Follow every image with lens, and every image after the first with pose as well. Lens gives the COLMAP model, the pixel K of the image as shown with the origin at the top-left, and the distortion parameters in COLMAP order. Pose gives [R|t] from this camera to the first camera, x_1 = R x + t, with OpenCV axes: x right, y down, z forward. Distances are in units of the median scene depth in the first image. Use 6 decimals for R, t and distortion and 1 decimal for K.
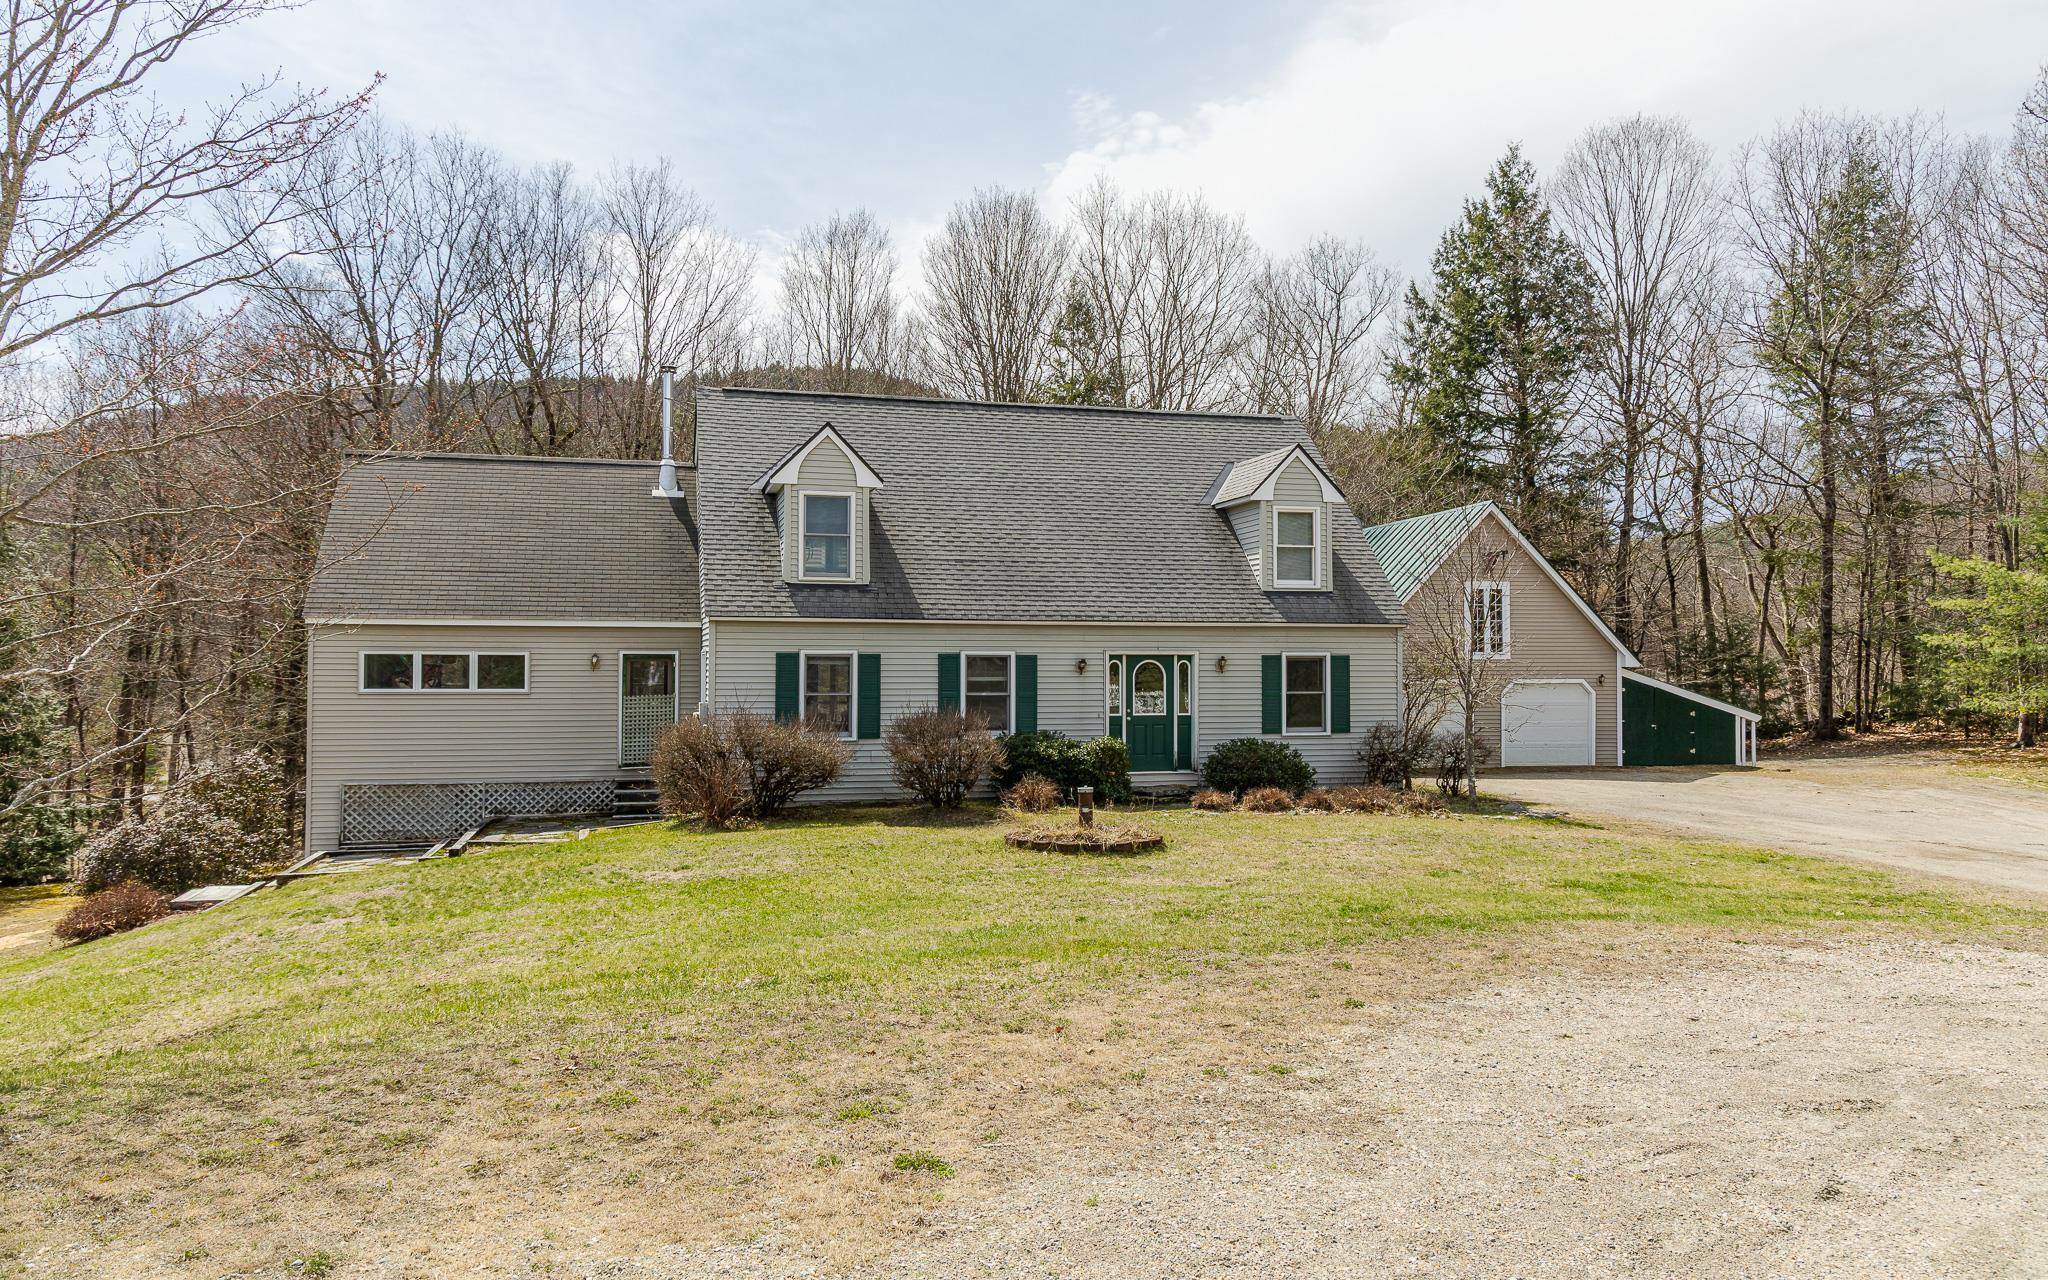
lens RADIAL K [[1378.7, 0, 1024.6], [0, 1378.7, 596.1], [0, 0, 1]] dist [-0.040747, -0.000210]
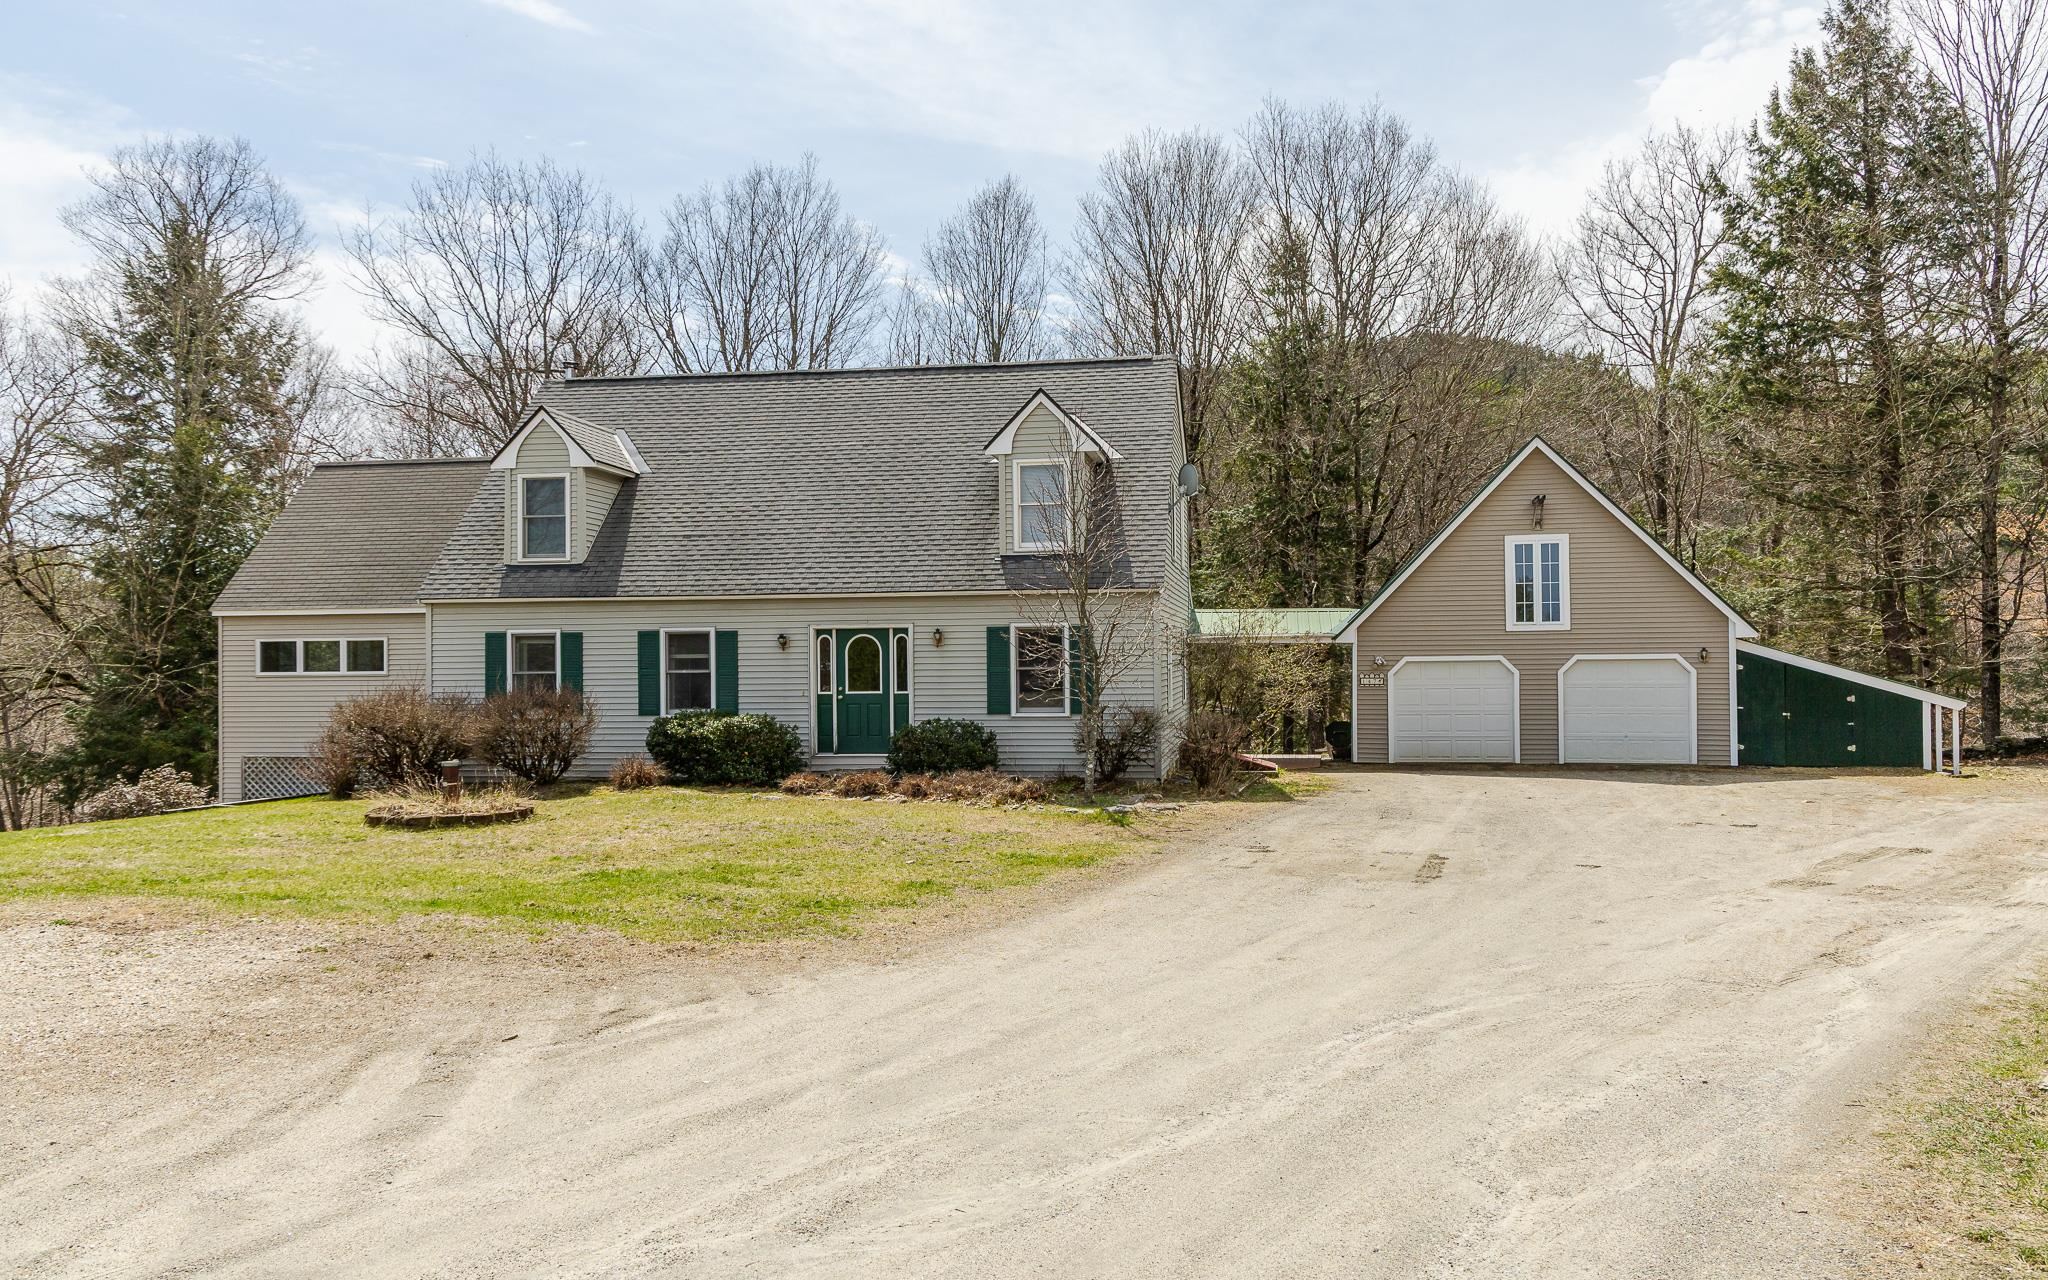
lens RADIAL K [[1437.3, 0, 1064.4], [0, 1437.3, 628.0], [0, 0, 1]] dist [0.001511, 0.001692]
pose [[0.922919, -0.019159, -0.384516, 0.588149], [0.030229, 0.999284, 0.022767, 0.024118], [0.383805, -0.032635, 0.922837, 0.155244]]
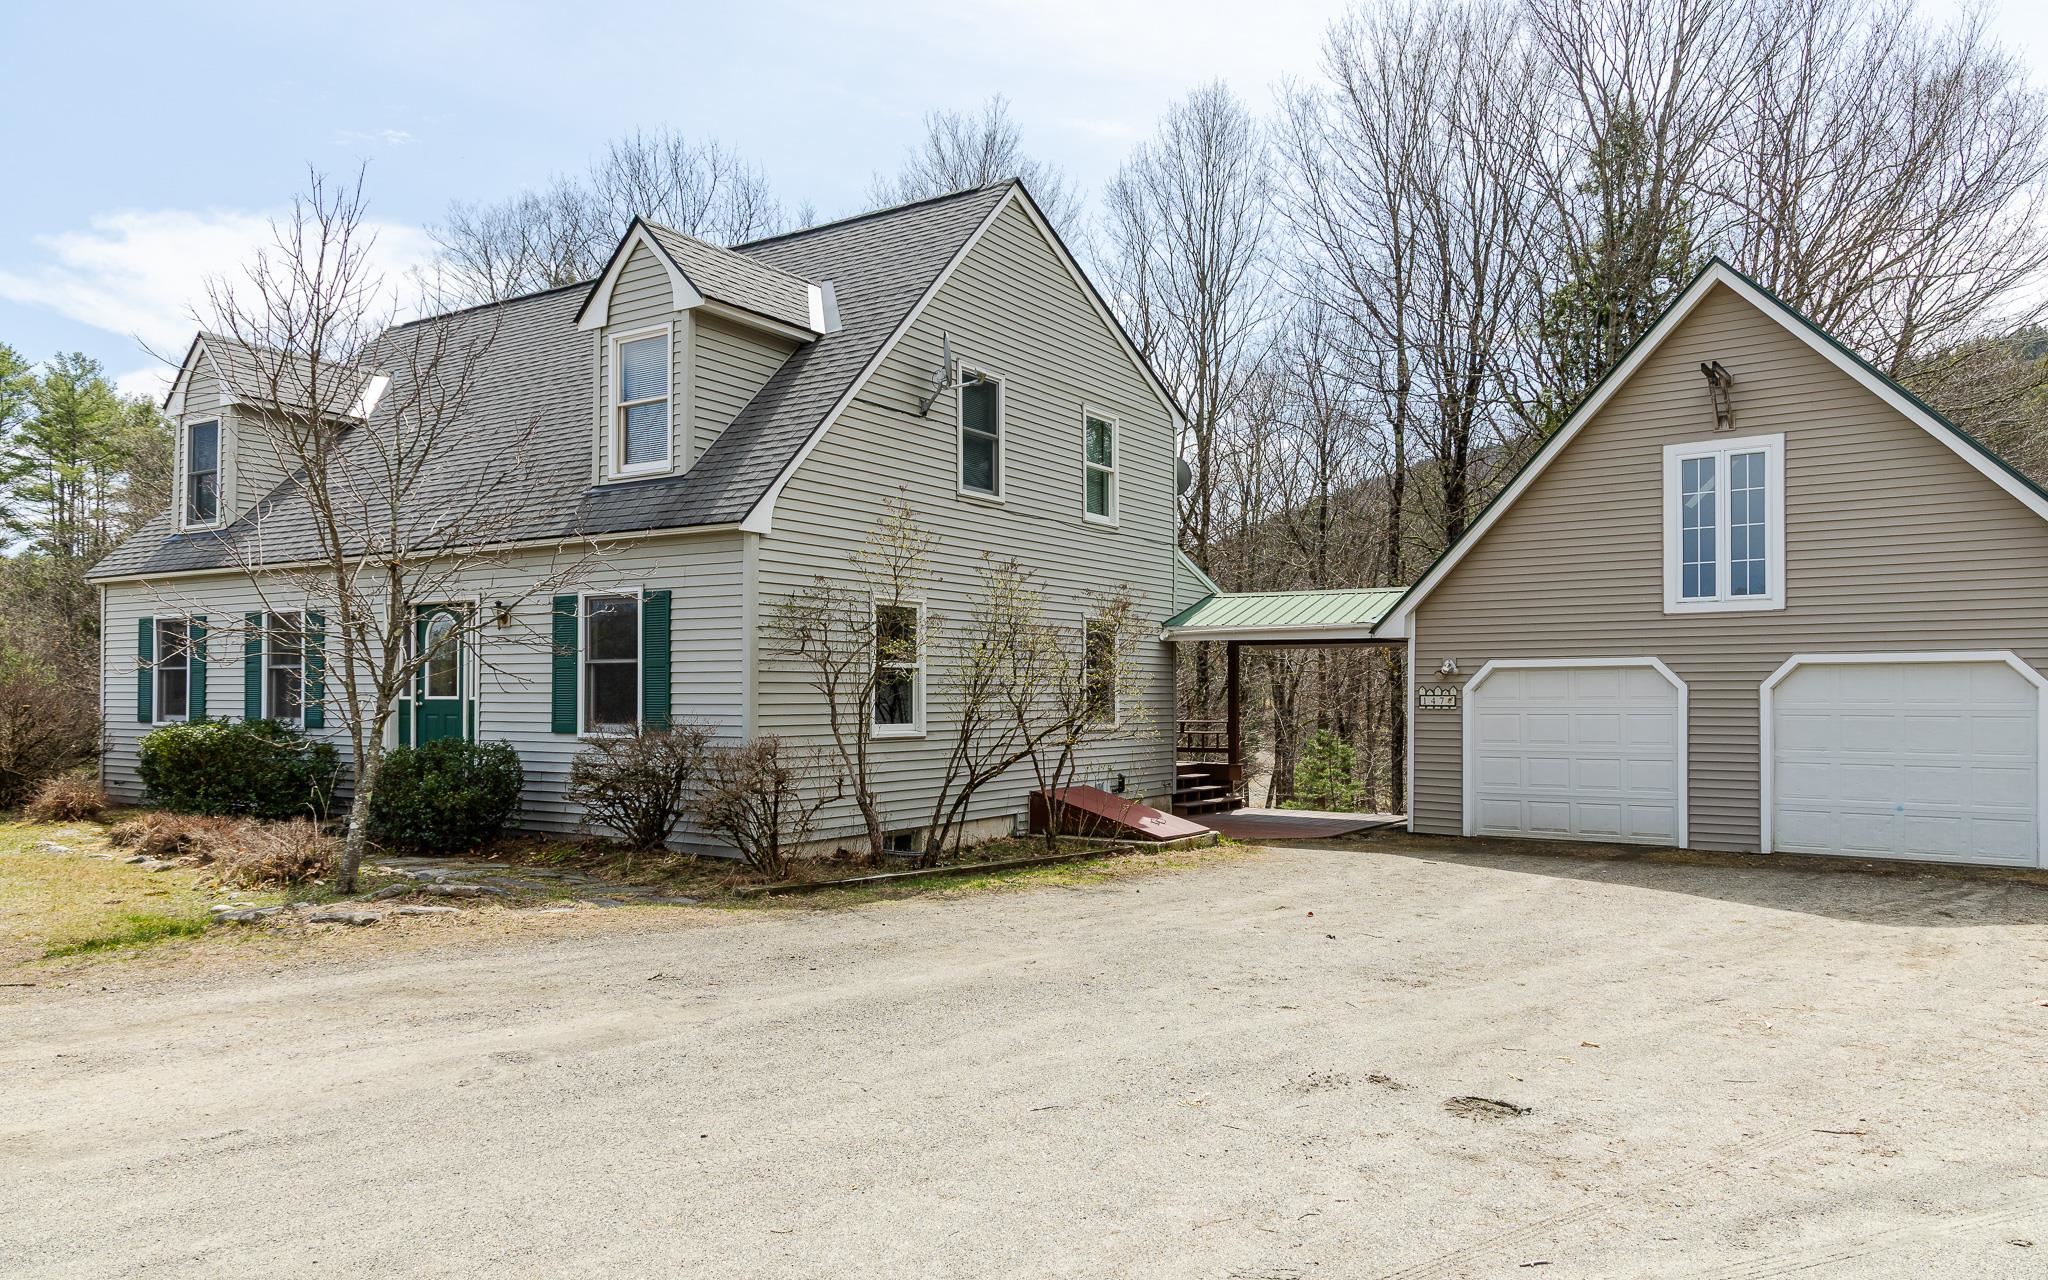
lens RADIAL K [[1358.7, 0, 1050.1], [0, 1358.7, 682.0], [0, 0, 1]] dist [-0.003857, 0.000979]
pose [[0.686127, -0.010166, -0.727411, 0.739793], [0.035850, 0.999160, 0.019851, 0.075746], [0.726598, -0.039698, 0.685915, 0.769594]]
